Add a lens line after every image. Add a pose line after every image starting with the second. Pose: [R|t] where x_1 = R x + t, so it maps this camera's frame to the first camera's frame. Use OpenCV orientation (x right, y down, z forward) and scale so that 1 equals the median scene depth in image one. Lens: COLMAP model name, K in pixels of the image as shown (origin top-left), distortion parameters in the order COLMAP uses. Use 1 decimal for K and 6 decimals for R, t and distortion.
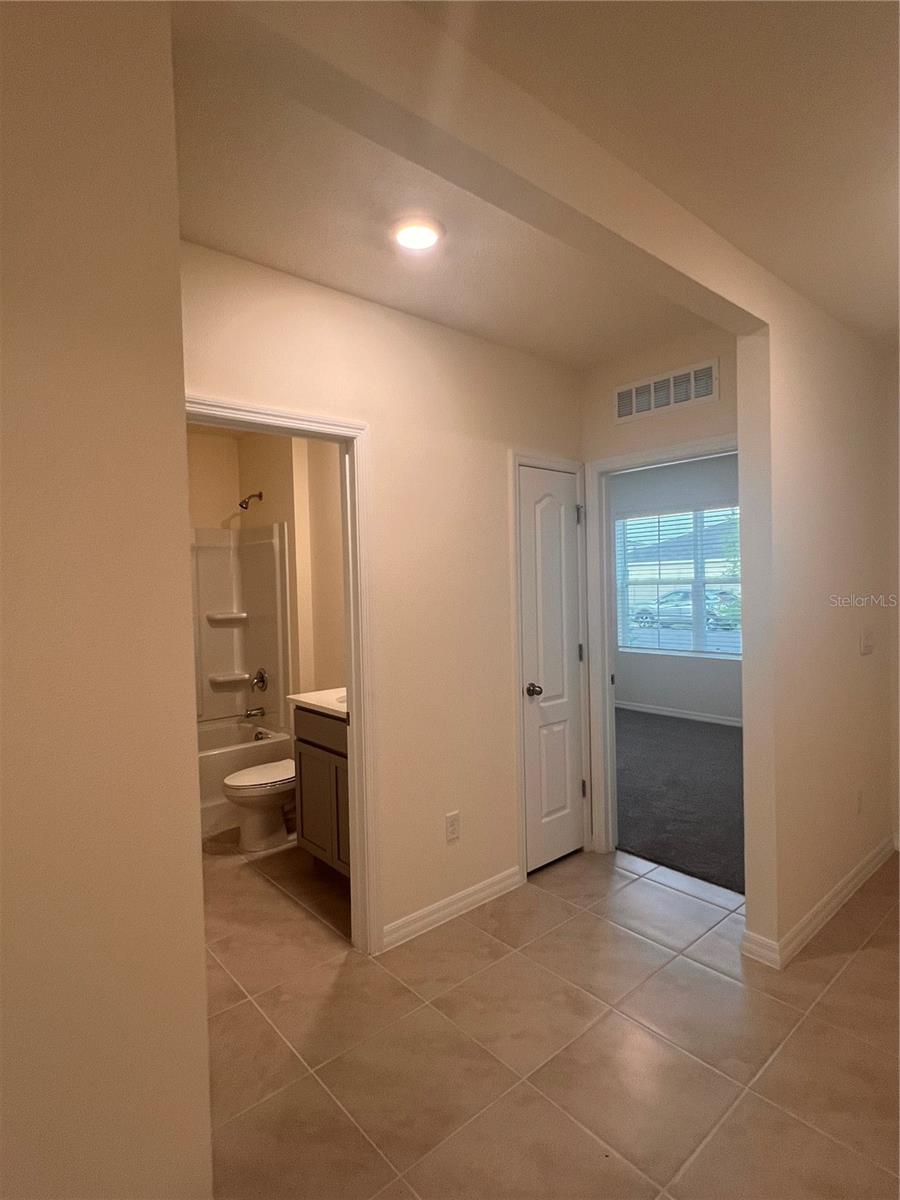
lens RADIAL K [[615.1, 0, 440.5], [0, 615.1, 592.1], [0, 0, 1]] dist [0.005892, 0.000730]
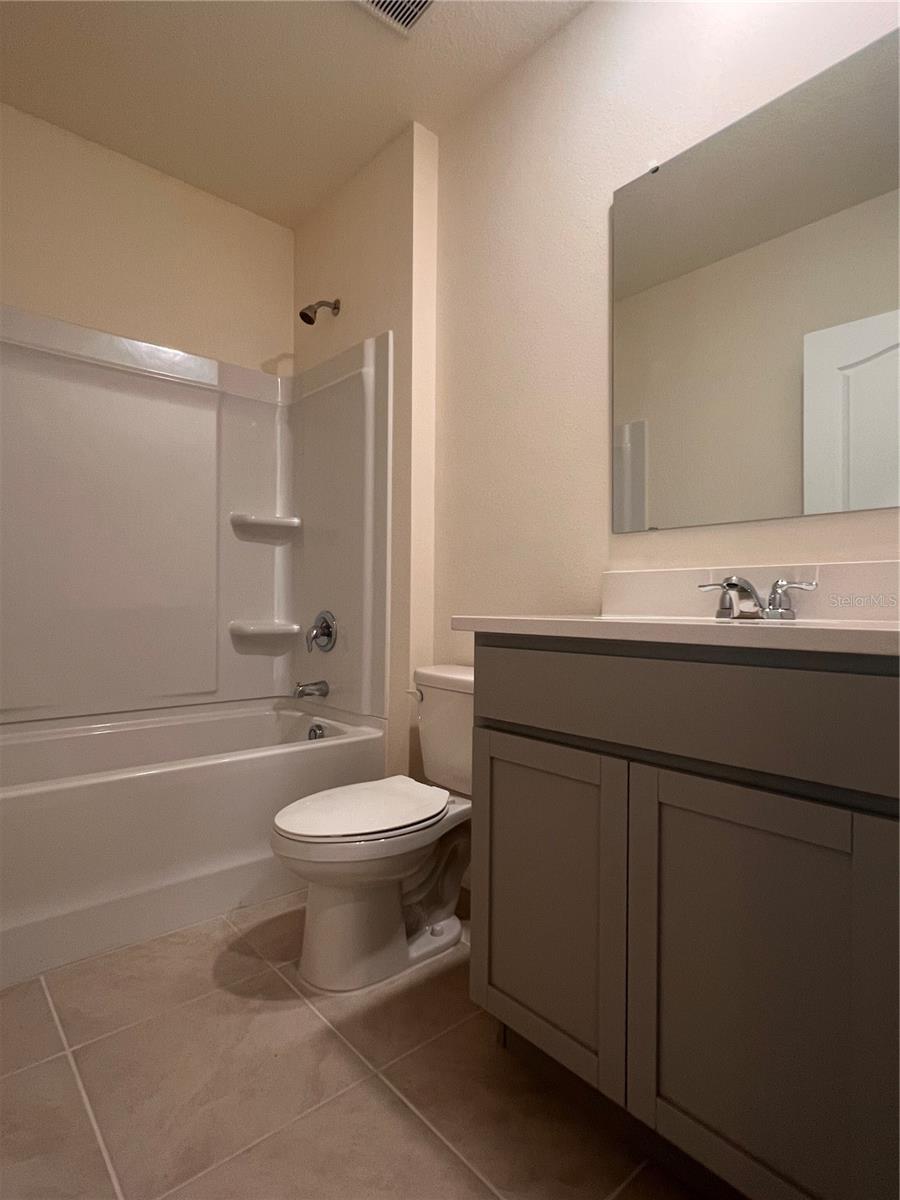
lens RADIAL K [[615.1, 0, 456.3], [0, 615.1, 607.4], [0, 0, 1]] dist [0.005892, 0.000730]
pose [[0.998807, 0.041720, 0.025383, -0.187652], [-0.041530, 0.999105, -0.007989, 0.120694], [-0.025693, 0.006926, 0.999646, 0.439324]]
